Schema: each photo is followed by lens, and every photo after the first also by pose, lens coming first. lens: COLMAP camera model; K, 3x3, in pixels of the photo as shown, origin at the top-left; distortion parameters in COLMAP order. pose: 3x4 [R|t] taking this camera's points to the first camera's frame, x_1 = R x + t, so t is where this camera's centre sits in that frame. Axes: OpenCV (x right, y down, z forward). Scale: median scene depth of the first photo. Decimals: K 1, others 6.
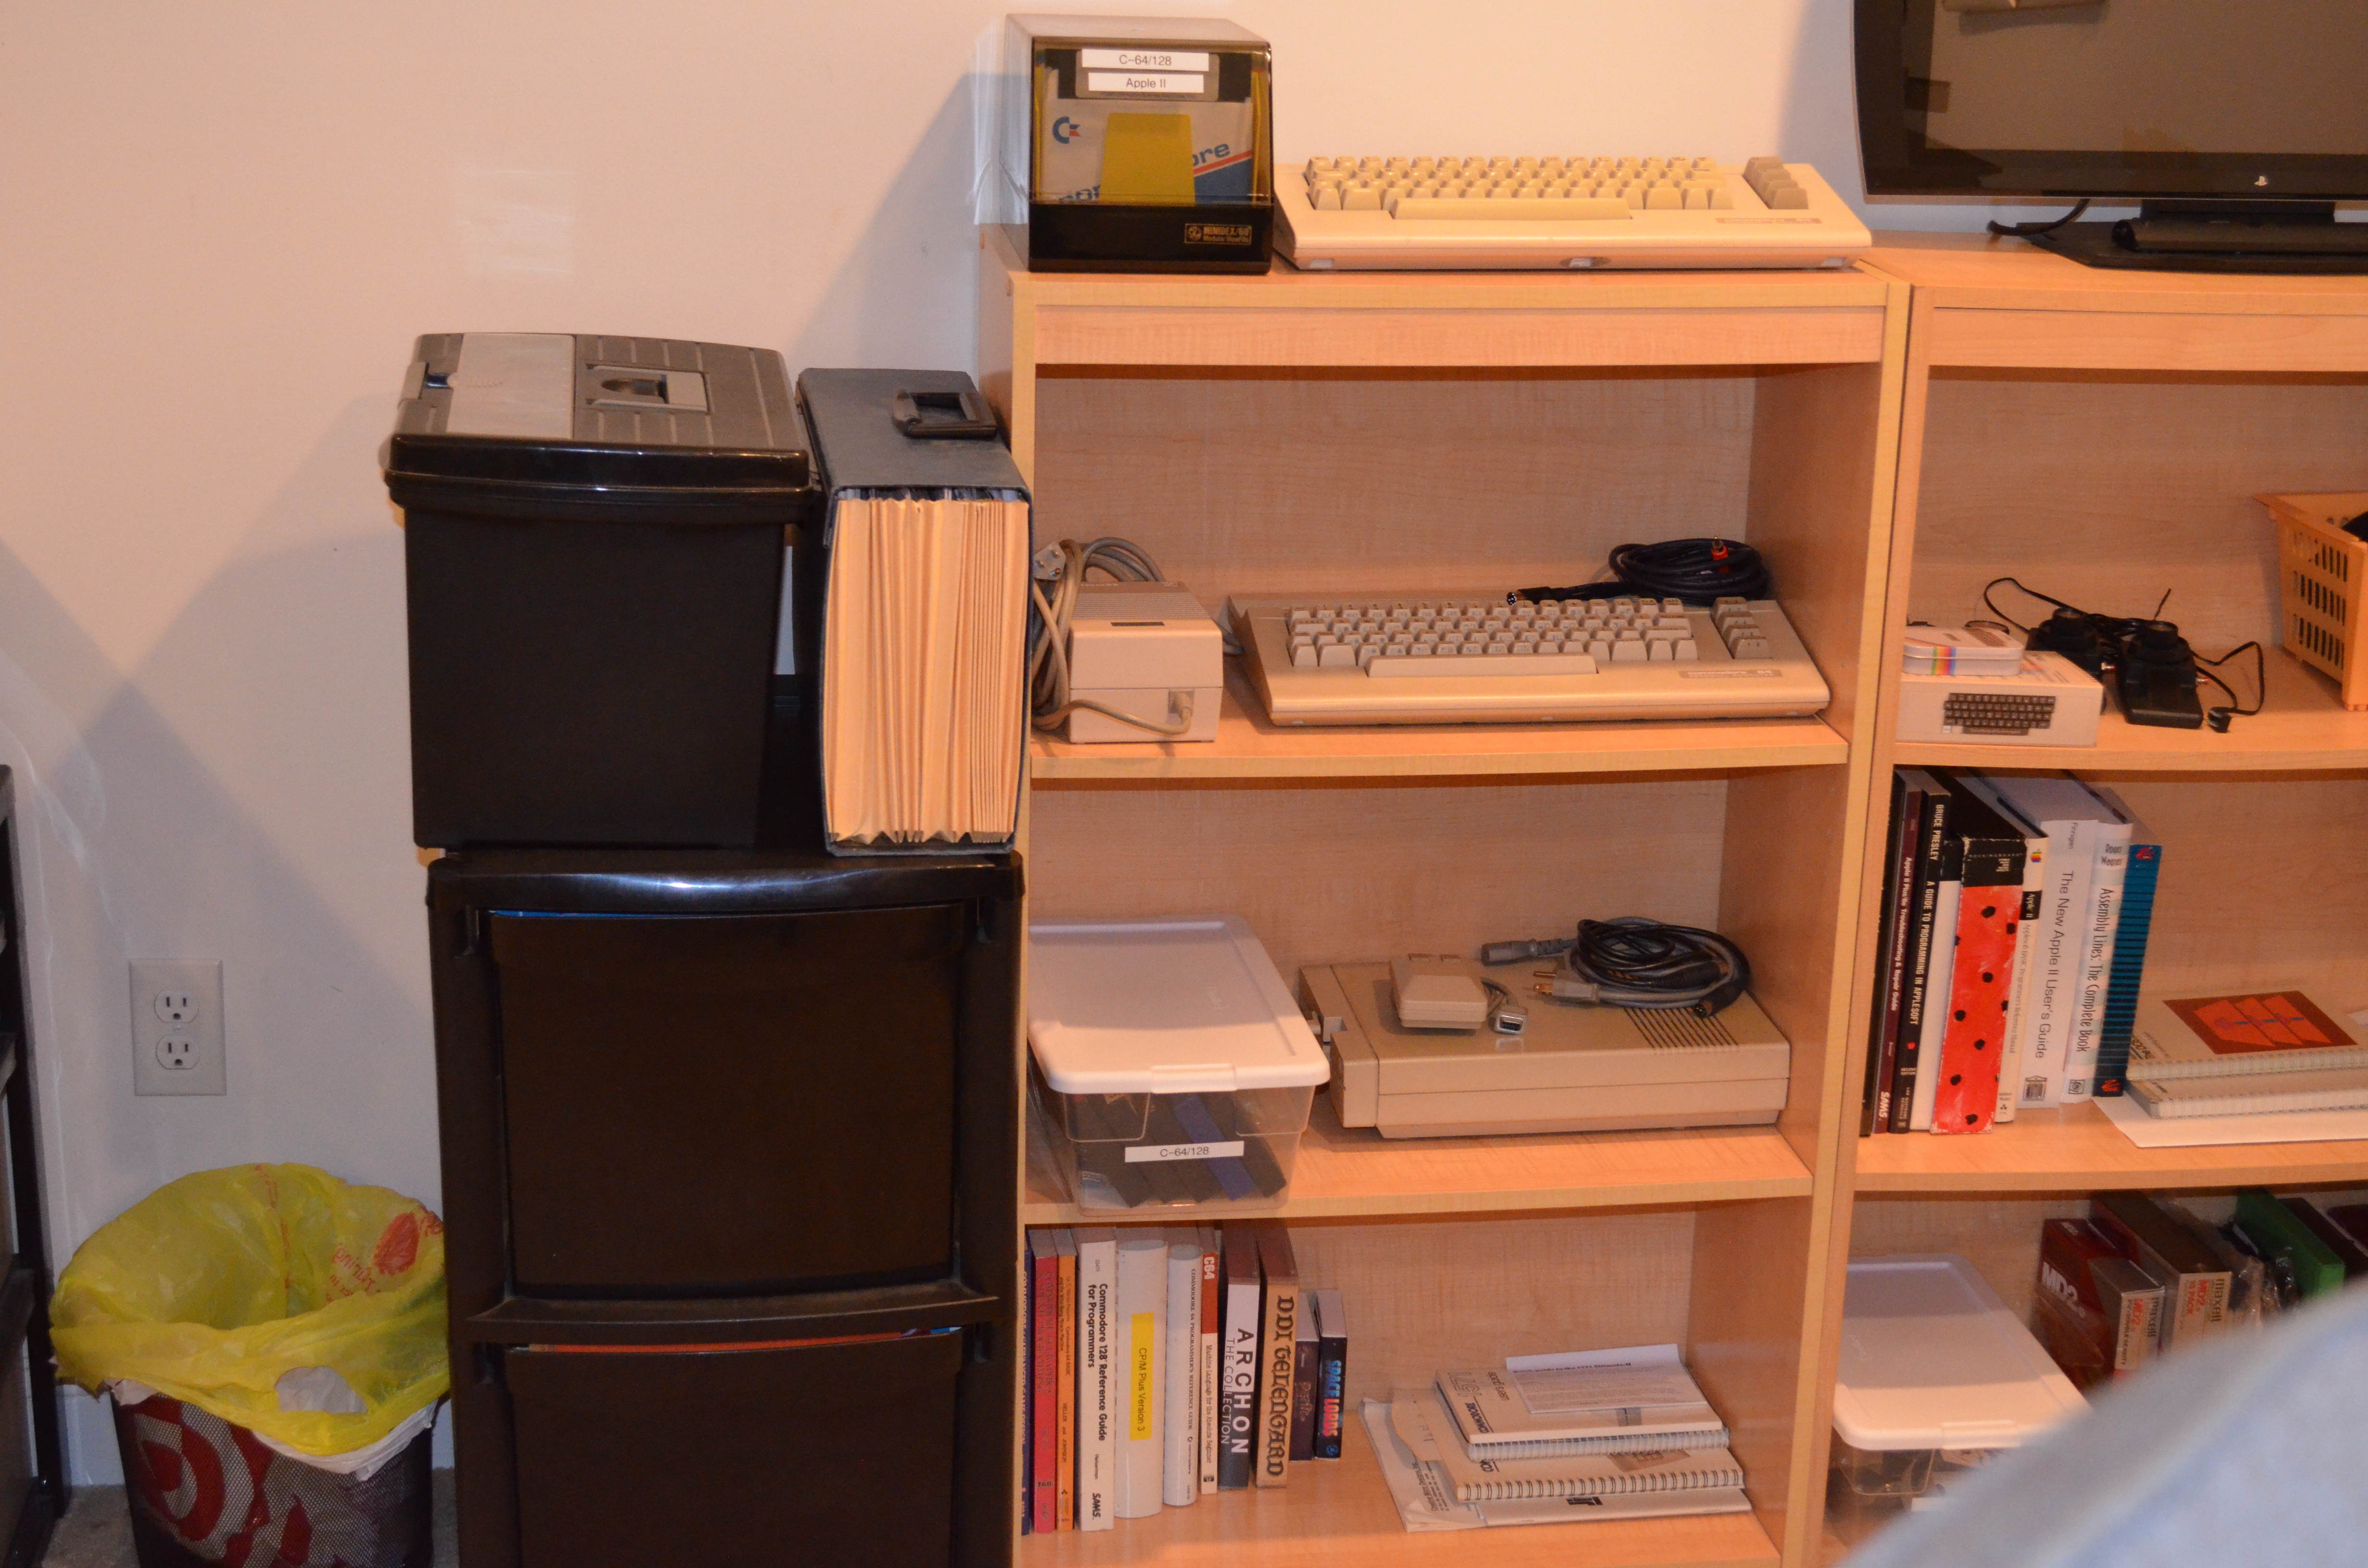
lens RADIAL K [[3501.0, 0, 1179.4], [0, 3501.0, 790.0], [0, 0, 1]] dist [-0.017054, 0.000000]
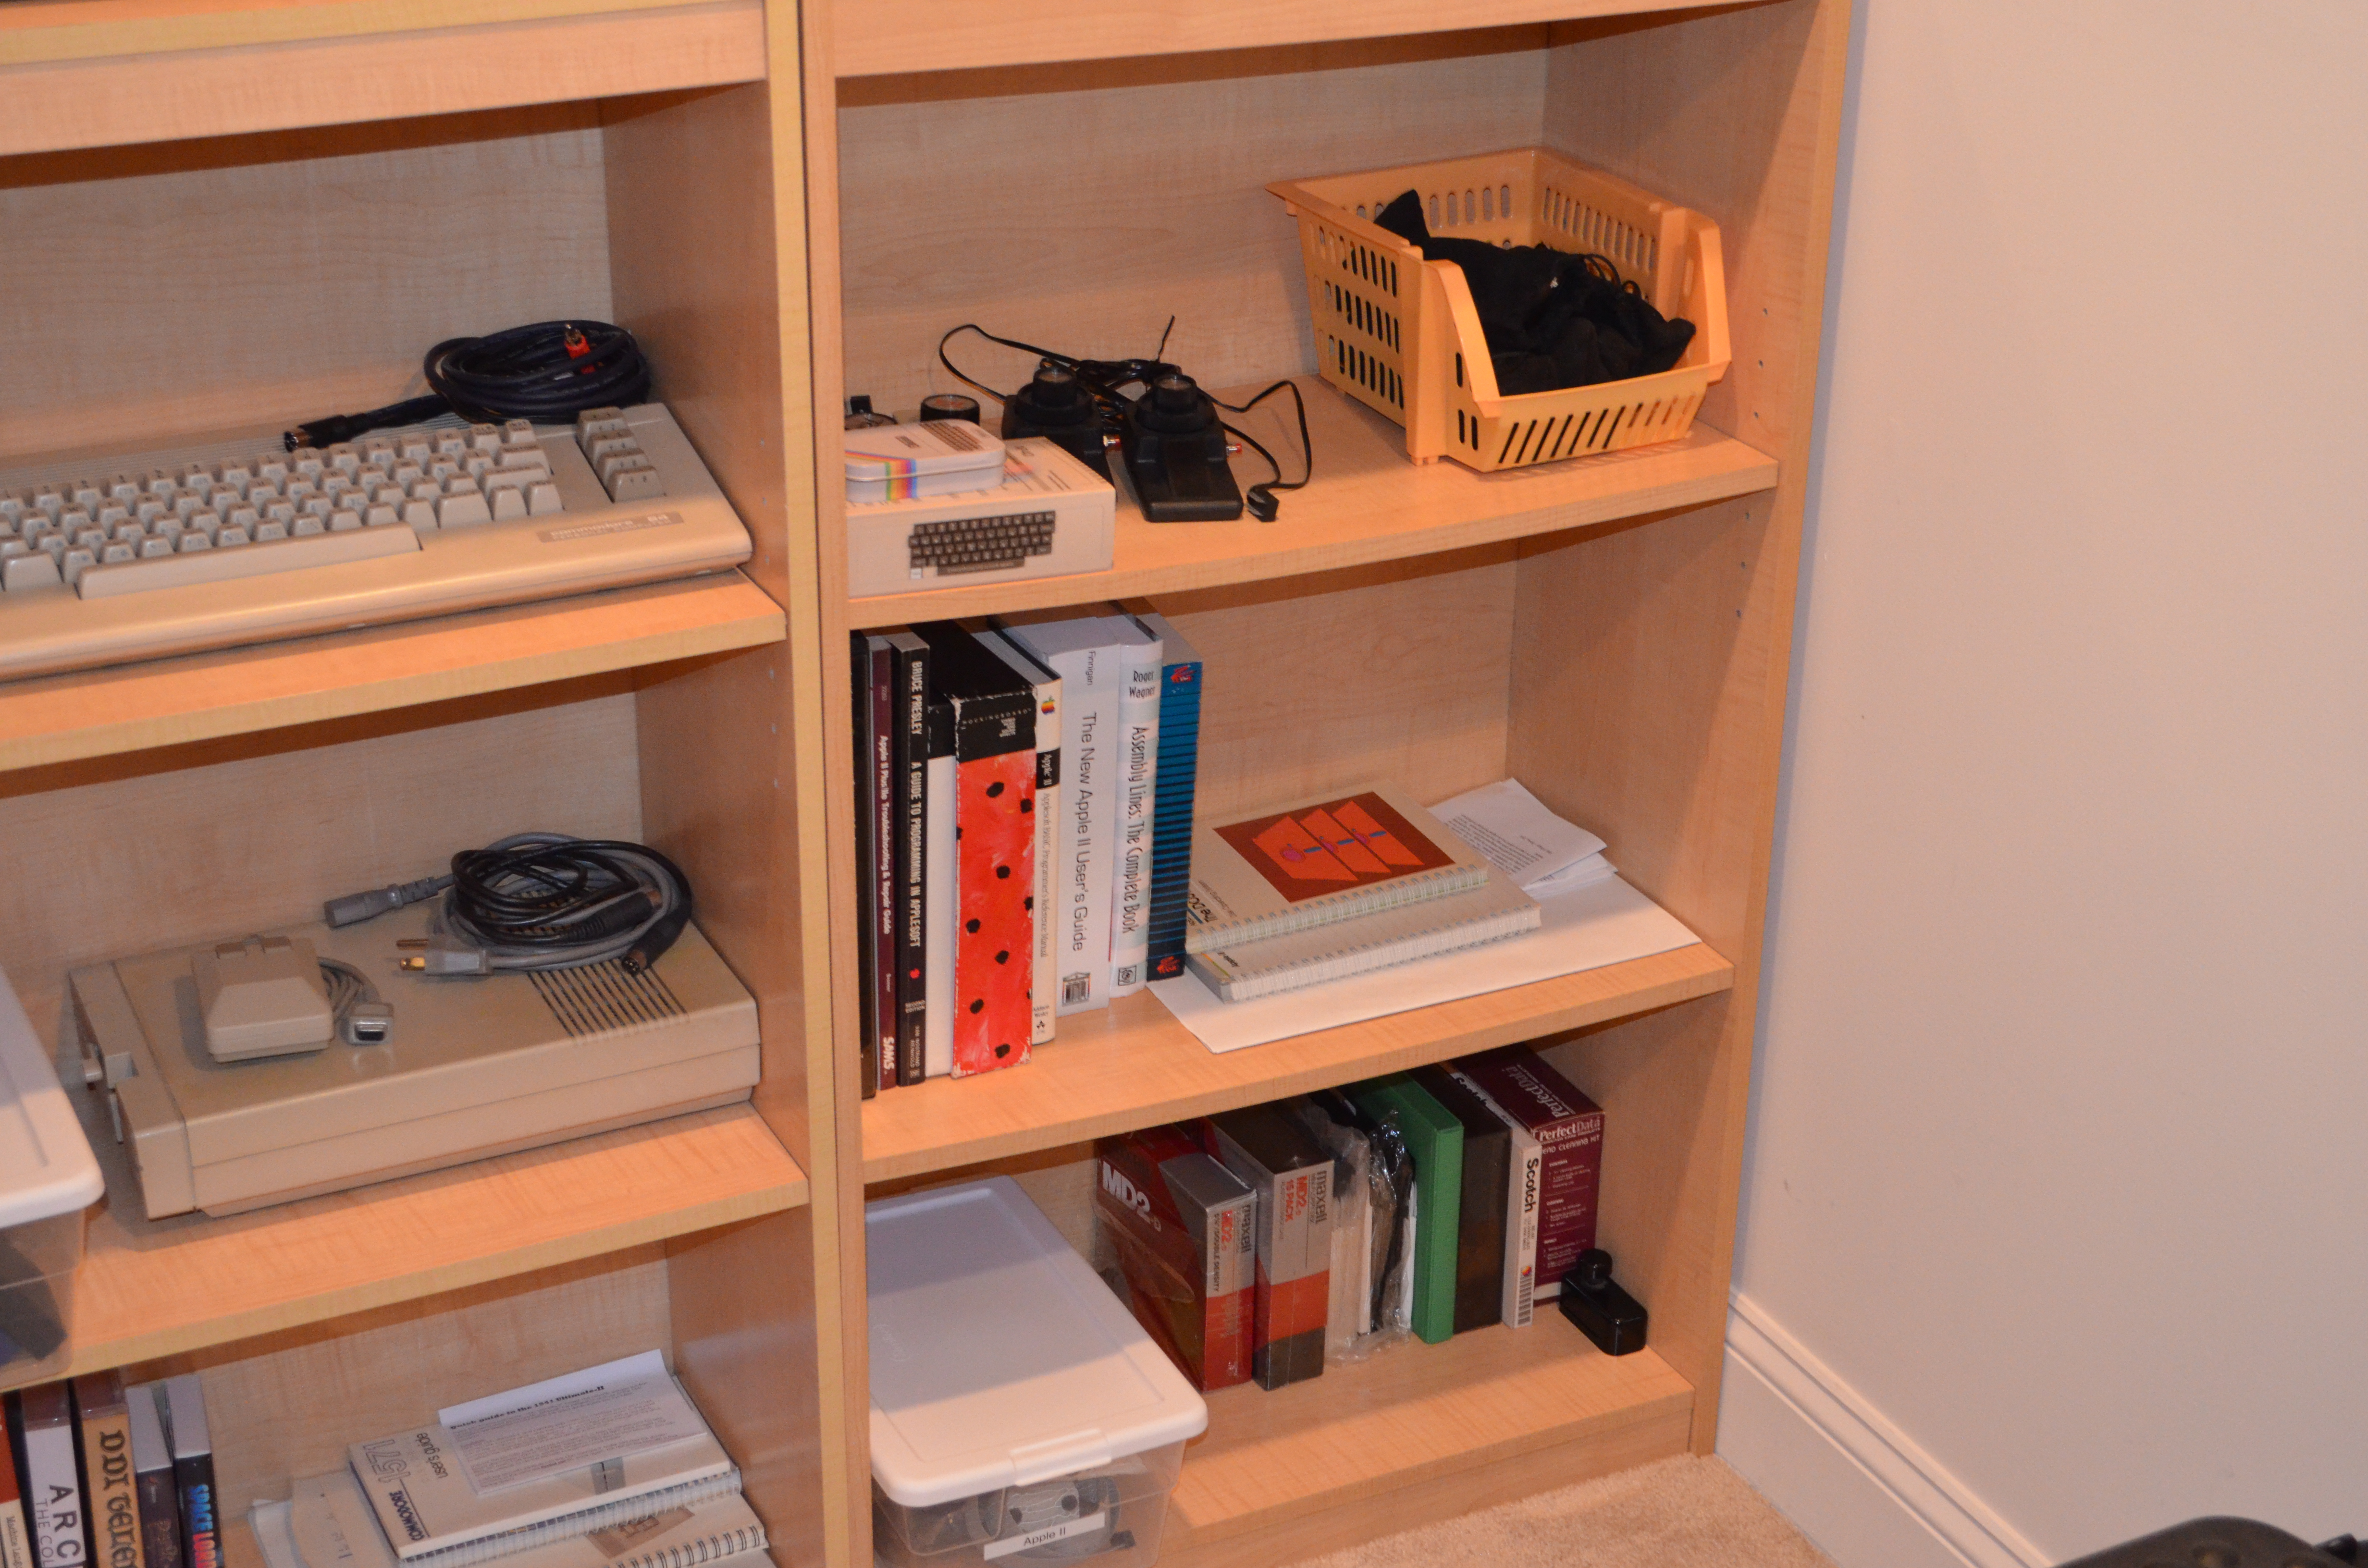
lens RADIAL K [[3501.0, 0, 1192.8], [0, 3501.0, 783.2], [0, 0, 1]] dist [-0.017054, 0.000000]
pose [[0.949379, -0.137999, 0.282199, 0.058133], [0.103166, 0.985482, 0.134842, -0.061755], [-0.296710, -0.098903, 0.949832, 0.266667]]
